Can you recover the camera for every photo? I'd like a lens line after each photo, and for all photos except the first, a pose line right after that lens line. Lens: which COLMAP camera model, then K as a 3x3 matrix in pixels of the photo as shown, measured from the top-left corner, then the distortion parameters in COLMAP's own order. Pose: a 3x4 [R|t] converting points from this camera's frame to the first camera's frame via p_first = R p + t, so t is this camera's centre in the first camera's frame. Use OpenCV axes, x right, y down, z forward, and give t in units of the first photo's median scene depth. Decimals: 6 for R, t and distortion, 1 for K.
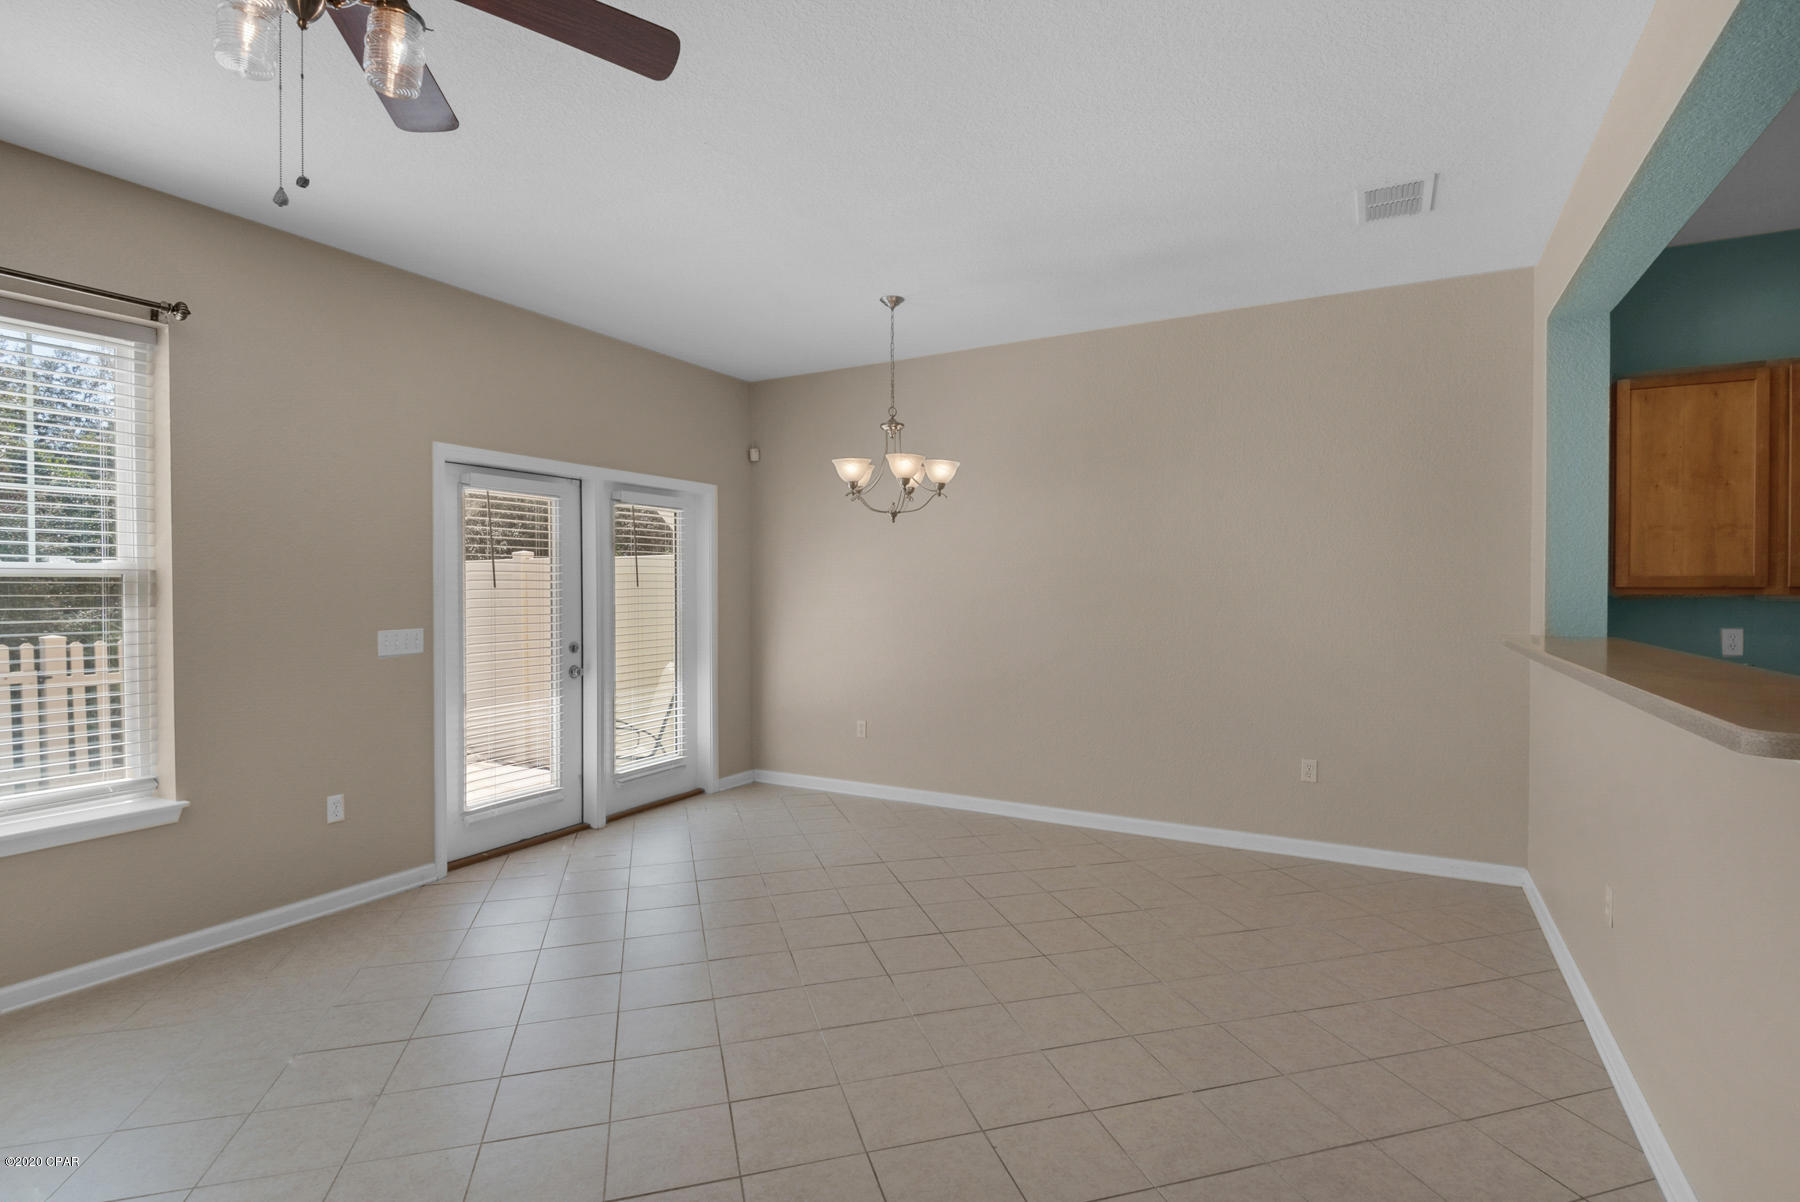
lens RADIAL K [[859.4, 0, 891.6], [0, 859.4, 595.9], [0, 0, 1]] dist [0.005129, -0.008947]
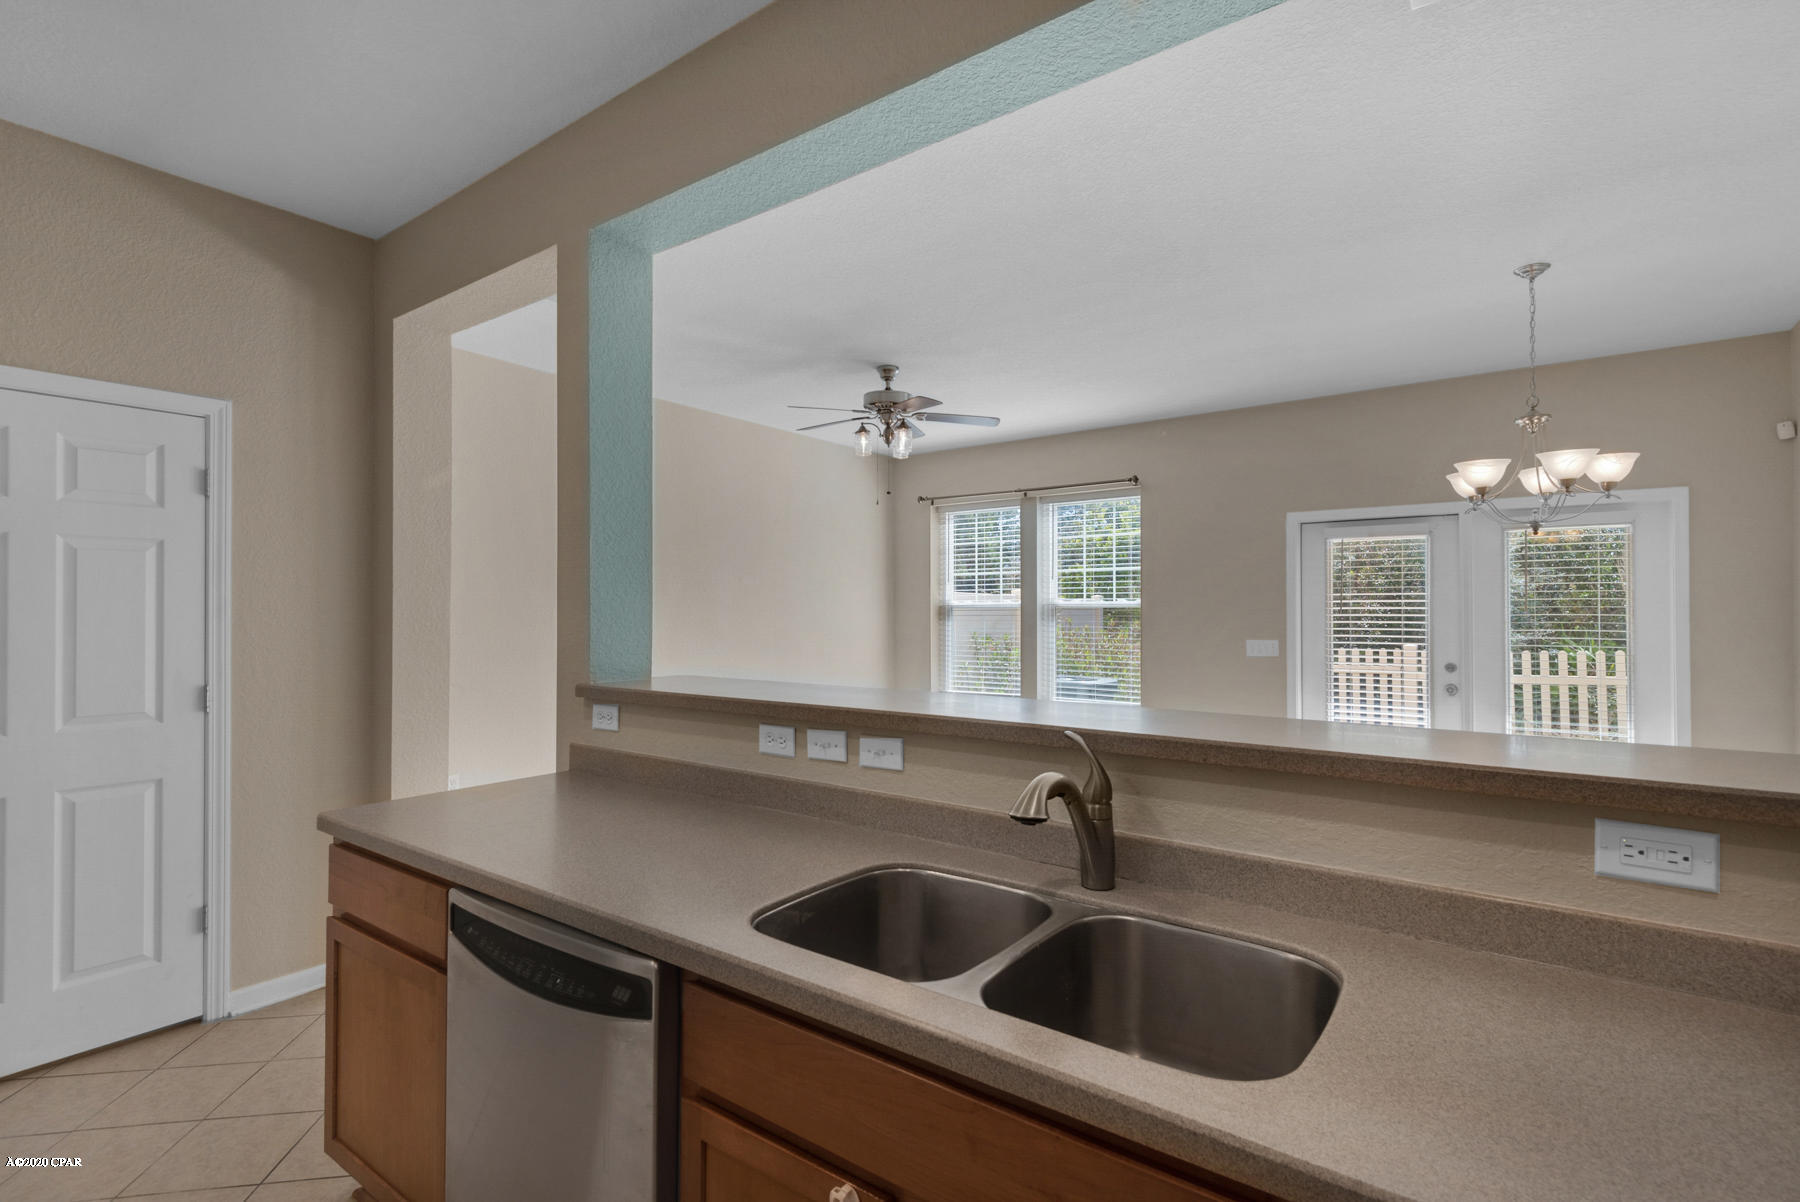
lens RADIAL K [[819.7, 0, 908.2], [0, 819.7, 582.9], [0, 0, 1]] dist [0.016855, -0.004457]
pose [[-0.120769, -0.035014, -0.992063, 1.093904], [-0.010580, 0.999366, -0.033984, -0.007413], [0.992624, 0.006391, -0.121063, 0.631447]]
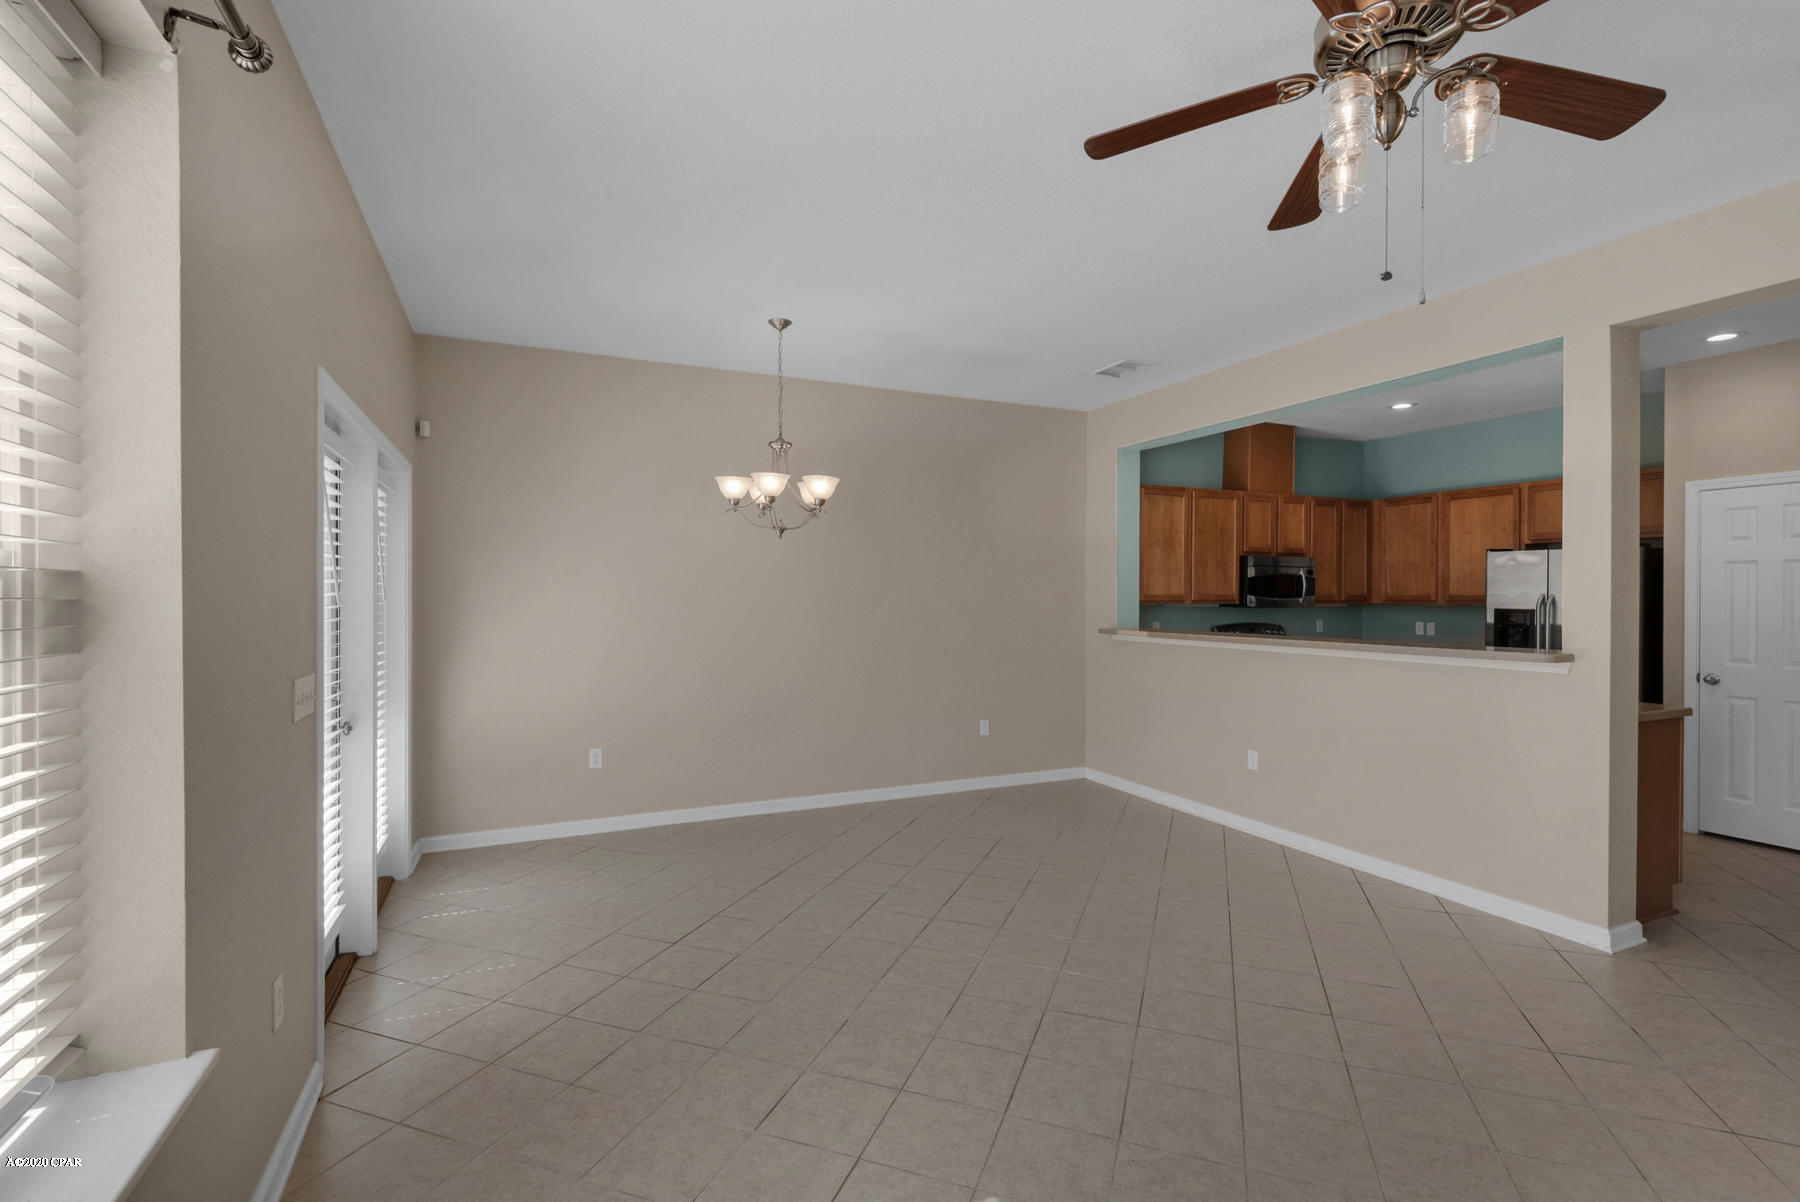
lens RADIAL K [[819.7, 0, 897.6], [0, 819.7, 599.5], [0, 0, 1]] dist [0.016855, -0.004457]
pose [[0.595285, -0.004125, 0.803504, -0.876512], [0.006261, 0.999980, 0.000495, -0.016756], [-0.803491, 0.004736, 0.595299, 0.376135]]
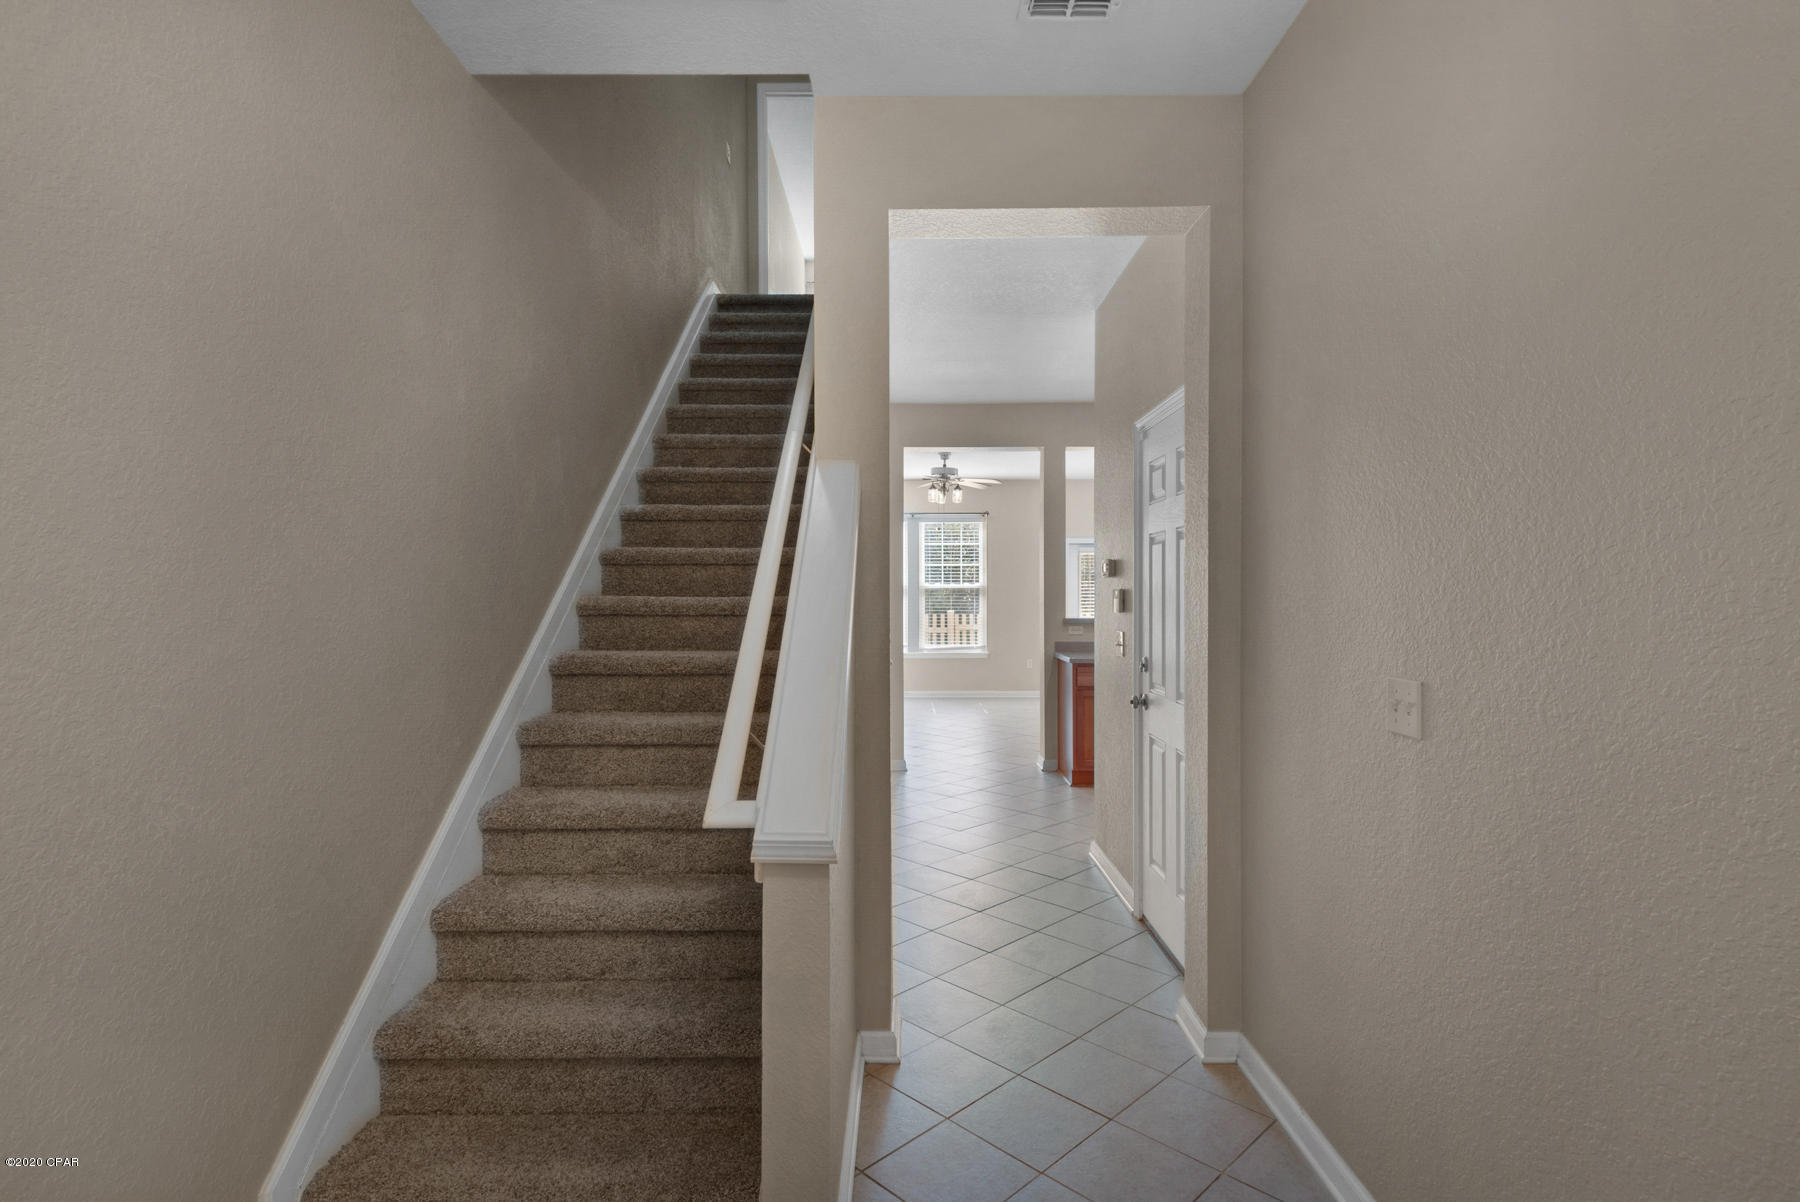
lens RADIAL K [[869.8, 0, 906.0], [0, 869.8, 592.4], [0, 0, 1]] dist [0.009987, -0.001646]
pose [[0.495363, 0.004375, -0.868675, 1.953473], [-0.012362, 0.999922, -0.002014, 0.005740], [0.868598, 0.011736, 0.495378, -0.984051]]
